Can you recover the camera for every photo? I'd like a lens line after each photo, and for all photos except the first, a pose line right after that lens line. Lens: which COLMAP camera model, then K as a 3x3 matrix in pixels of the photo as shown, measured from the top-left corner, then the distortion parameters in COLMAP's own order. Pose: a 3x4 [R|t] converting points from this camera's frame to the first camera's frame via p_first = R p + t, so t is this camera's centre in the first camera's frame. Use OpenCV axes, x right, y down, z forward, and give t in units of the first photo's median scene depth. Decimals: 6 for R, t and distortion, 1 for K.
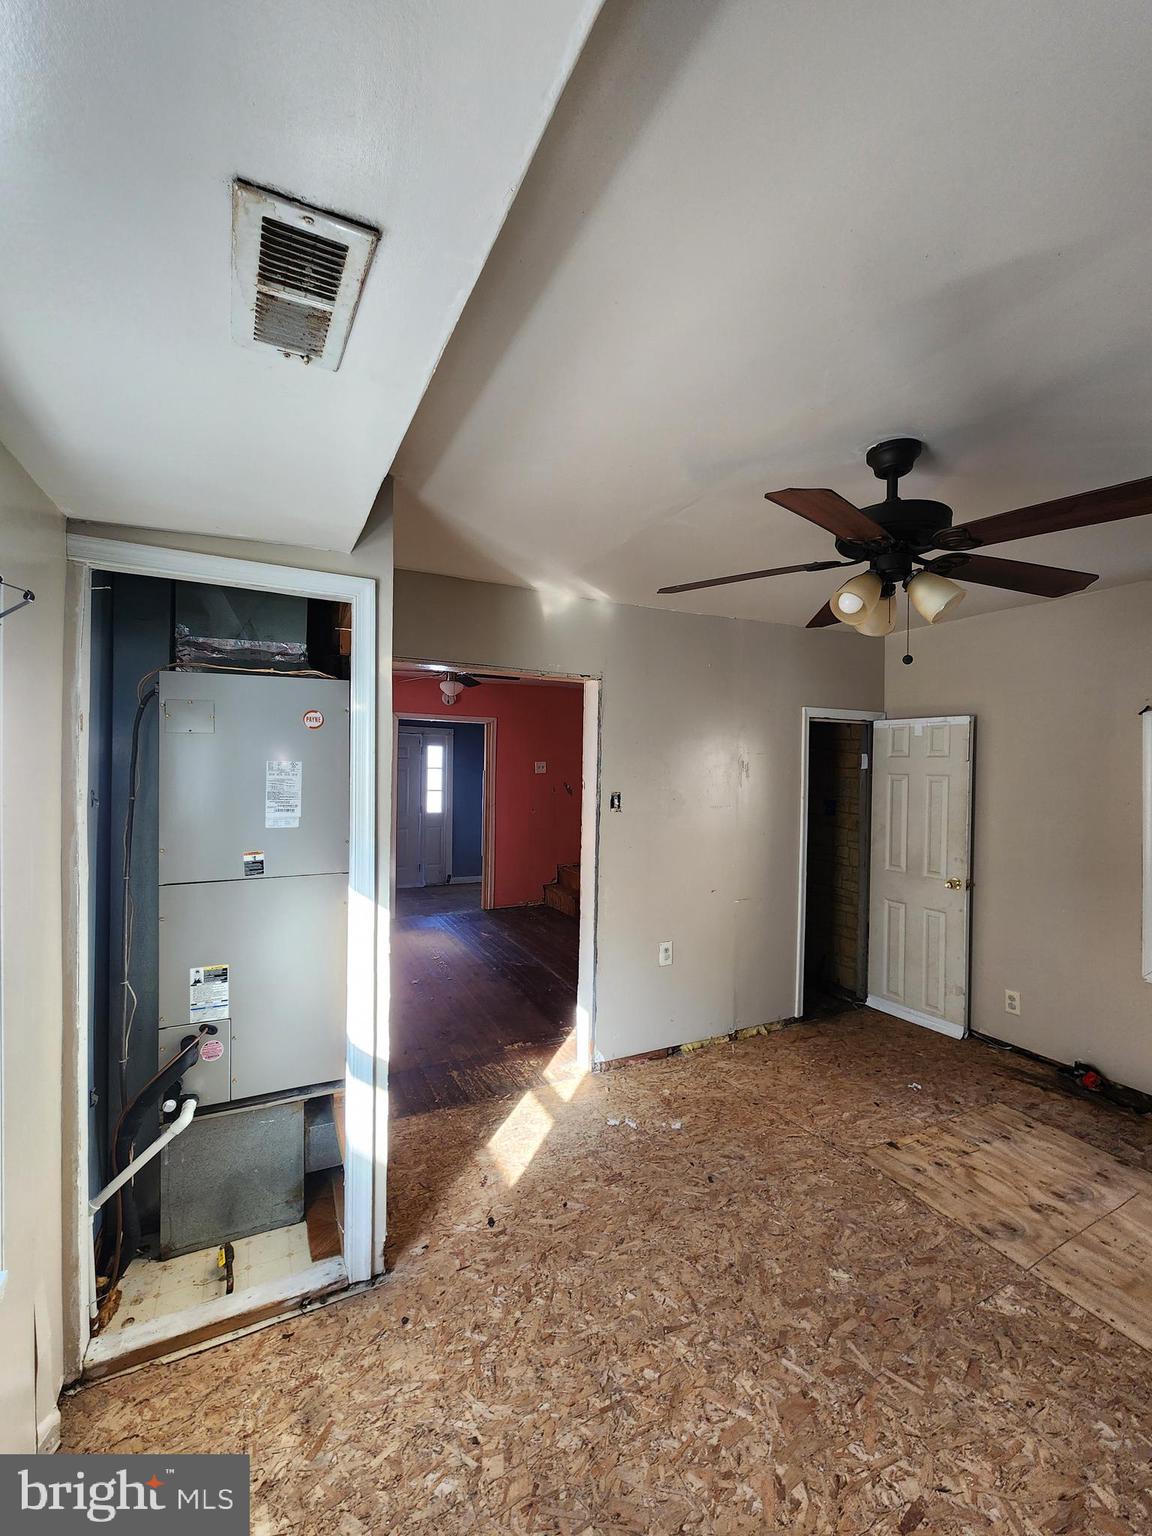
lens RADIAL K [[631.1, 0, 582.0], [0, 631.1, 765.7], [0, 0, 1]] dist [-0.002668, 0.001157]
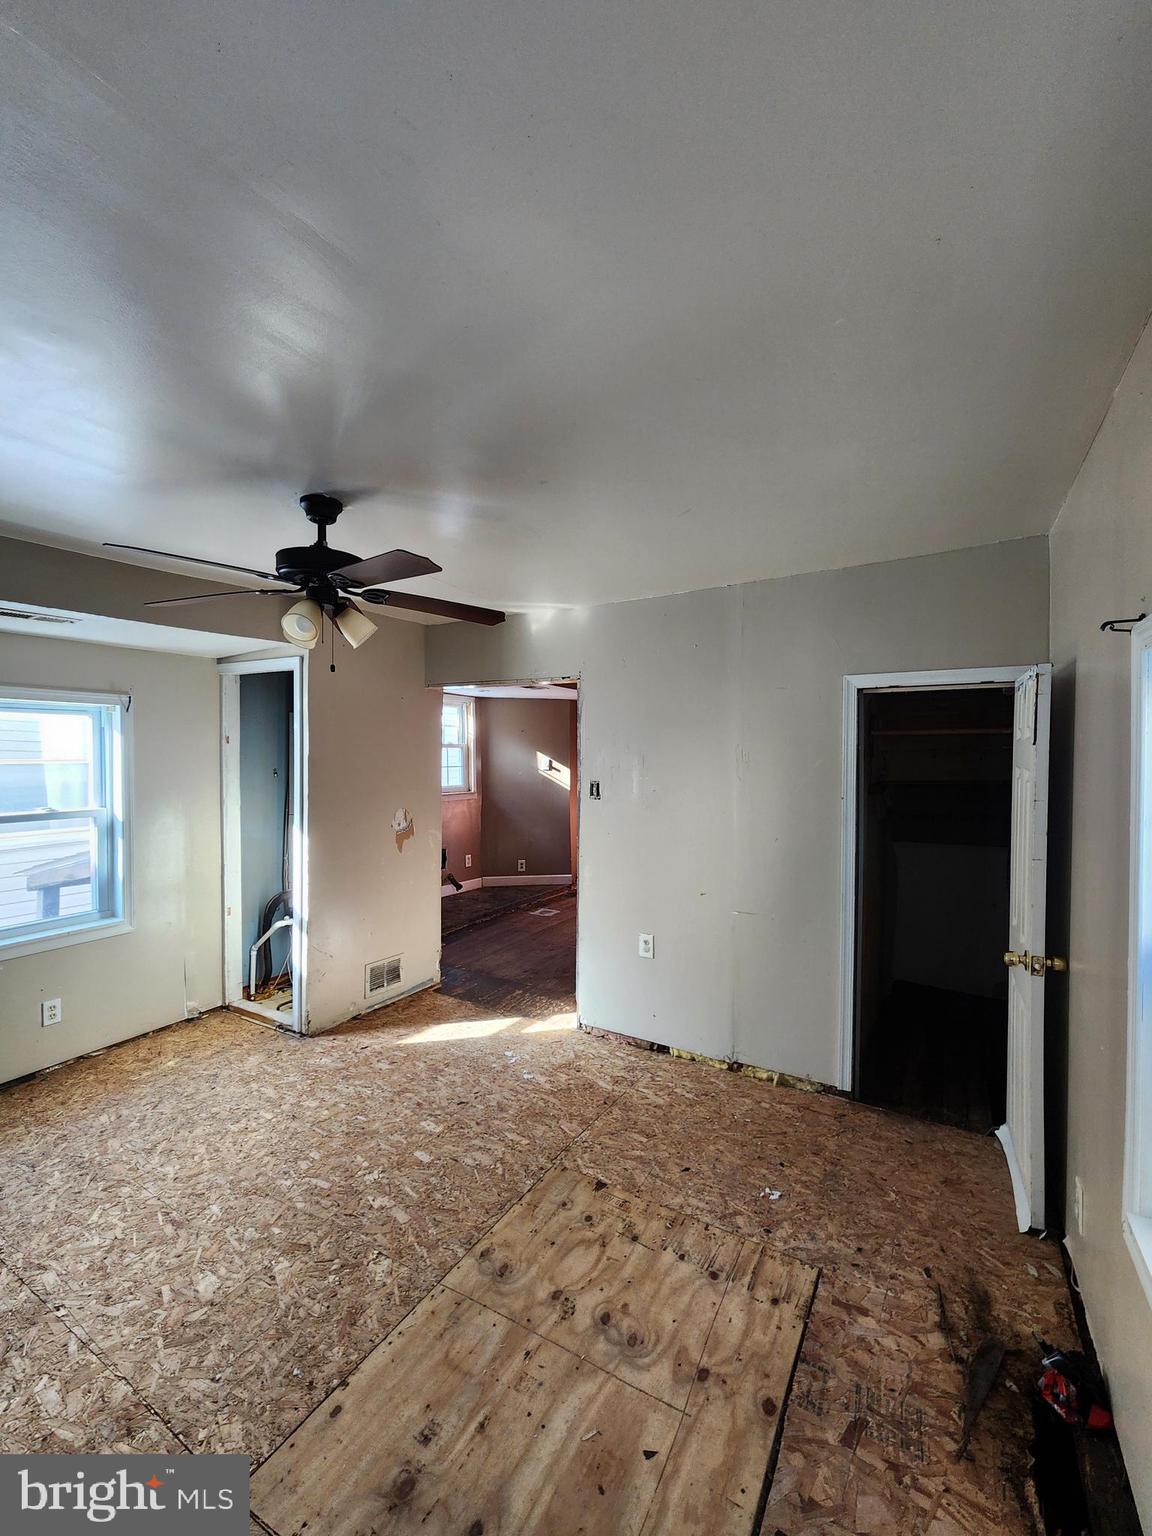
lens RADIAL K [[631.1, 0, 573.2], [0, 631.1, 764.5], [0, 0, 1]] dist [-0.002668, 0.001157]
pose [[0.537009, 0.004866, -0.843562, 1.126055], [0.004944, 0.999948, 0.008915, 0.004609], [0.843562, -0.008958, 0.536957, 0.463387]]
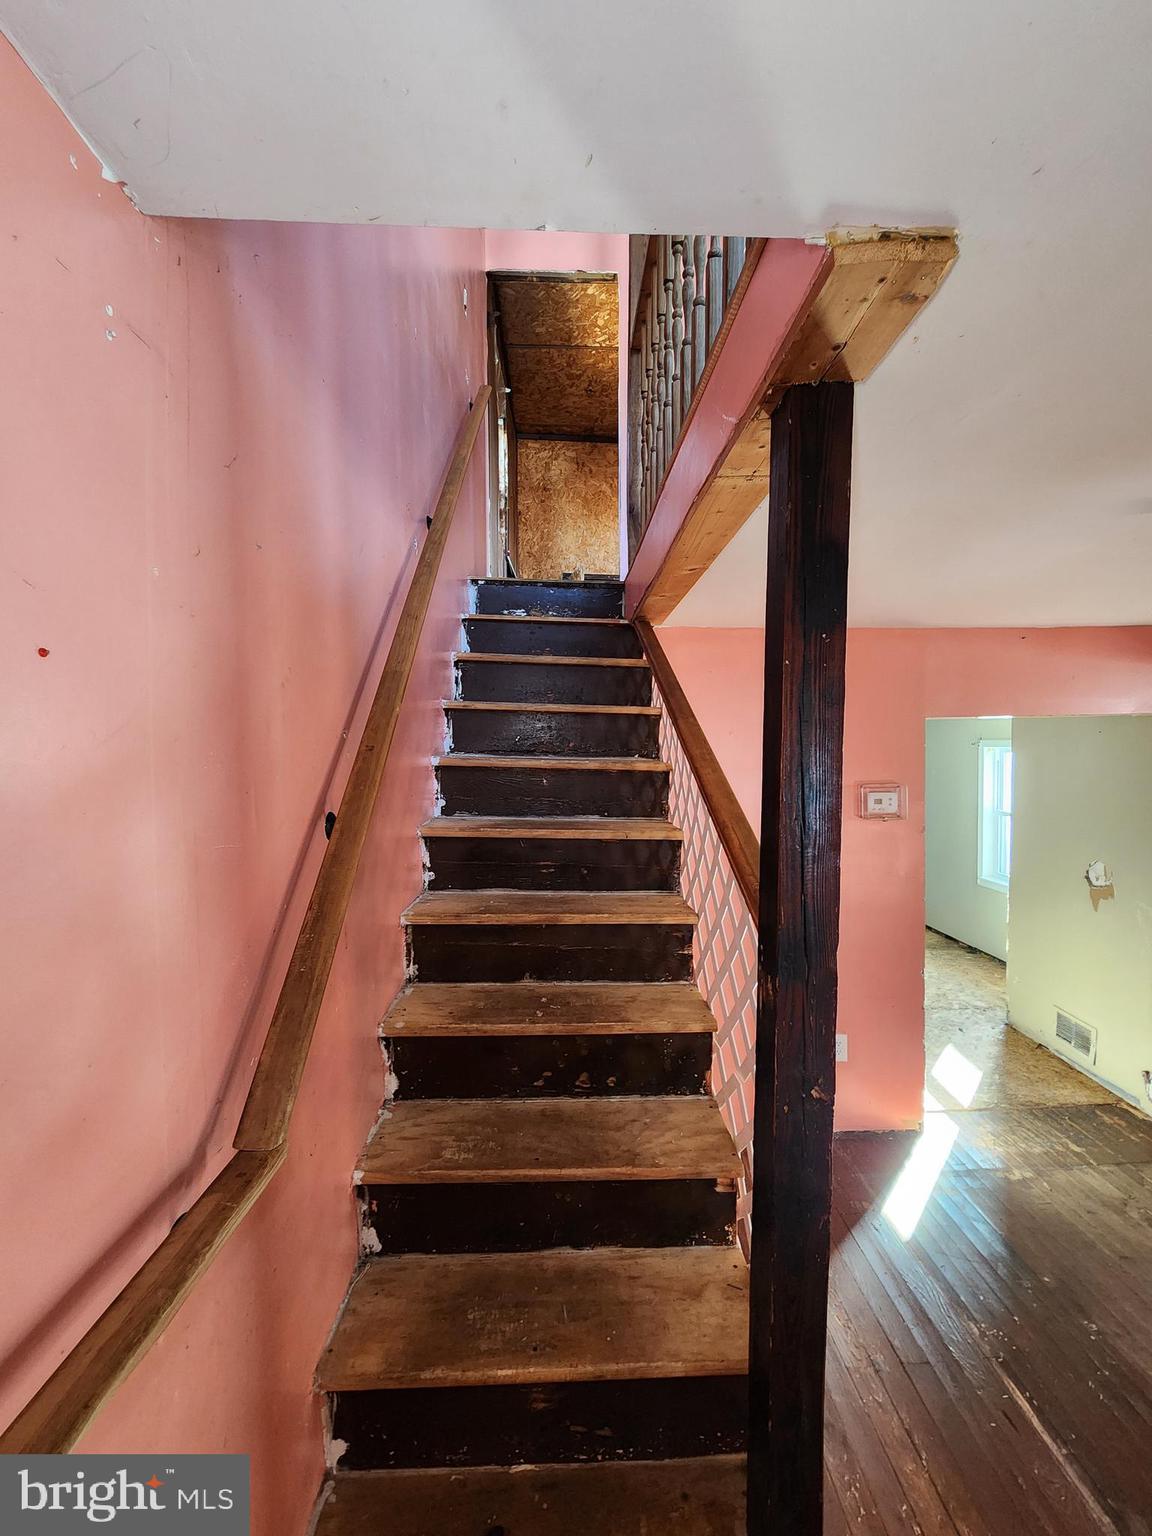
lens RADIAL K [[631.1, 0, 582.6], [0, 631.1, 762.9], [0, 0, 1]] dist [-0.002668, 0.001157]
pose [[-0.905414, -0.018872, 0.424109, 0.085684], [-0.006469, 0.999509, 0.030666, -0.110567], [-0.424479, 0.025022, -0.905092, 2.475806]]
